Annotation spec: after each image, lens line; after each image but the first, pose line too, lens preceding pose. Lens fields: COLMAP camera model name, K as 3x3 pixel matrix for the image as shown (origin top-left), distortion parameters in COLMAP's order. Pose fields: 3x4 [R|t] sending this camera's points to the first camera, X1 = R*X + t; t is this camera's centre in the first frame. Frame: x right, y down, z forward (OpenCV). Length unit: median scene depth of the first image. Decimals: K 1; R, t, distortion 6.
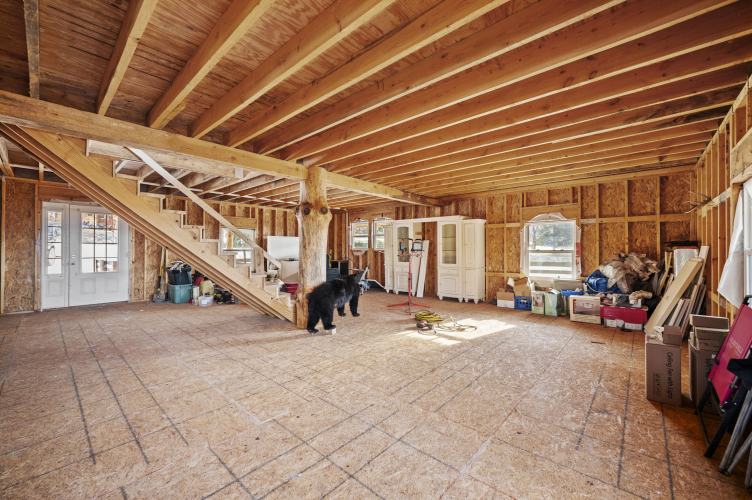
lens RADIAL K [[300.4, 0, 376.0], [0, 300.4, 250.0], [0, 0, 1]] dist [0.000222, 0.000126]
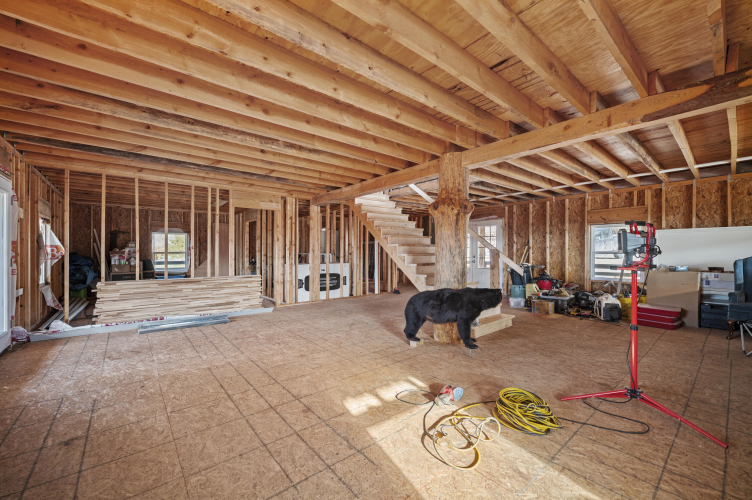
lens RADIAL K [[300.4, 0, 376.0], [0, 300.4, 250.0], [0, 0, 1]] dist [0.000222, 0.000126]
pose [[-0.151449, -0.007438, -0.988437, 0.904716], [0.001897, 0.999968, -0.007815, -0.000959], [0.988463, -0.003058, -0.151430, 1.222160]]
